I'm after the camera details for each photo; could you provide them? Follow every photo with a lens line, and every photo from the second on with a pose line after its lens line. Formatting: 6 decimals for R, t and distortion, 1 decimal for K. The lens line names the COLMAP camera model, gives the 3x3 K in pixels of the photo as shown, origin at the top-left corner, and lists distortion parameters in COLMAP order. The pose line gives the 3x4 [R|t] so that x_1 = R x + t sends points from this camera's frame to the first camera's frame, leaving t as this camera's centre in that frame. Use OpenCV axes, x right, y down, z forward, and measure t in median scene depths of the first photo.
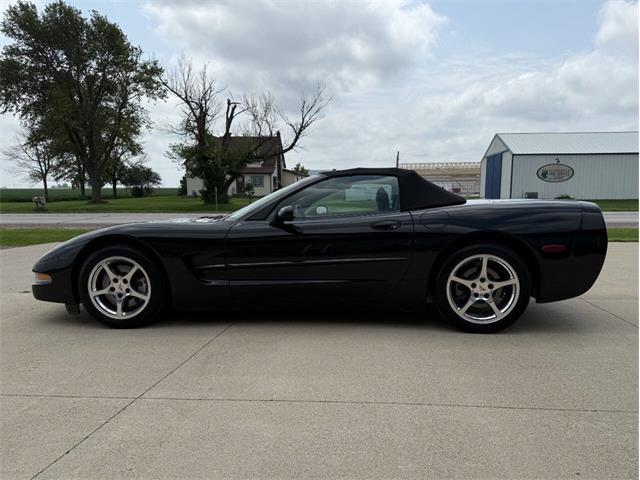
lens RADIAL K [[544.9, 0, 320.0], [0, 544.9, 240.0], [0, 0, 1]] dist [0.002587, 0.001515]
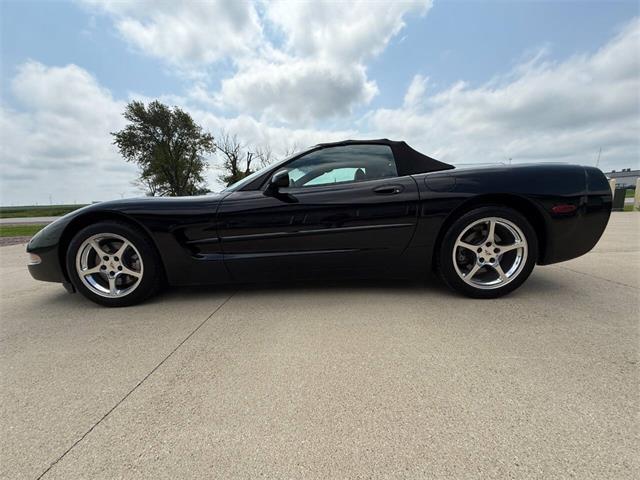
lens RADIAL K [[544.9, 0, 320.0], [0, 544.9, 240.0], [0, 0, 1]] dist [0.002587, 0.001515]
pose [[0.999381, -0.034436, 0.007154, 0.060288], [0.034005, 0.997992, 0.053442, -0.040471], [-0.008979, -0.053165, 0.998545, -0.927198]]
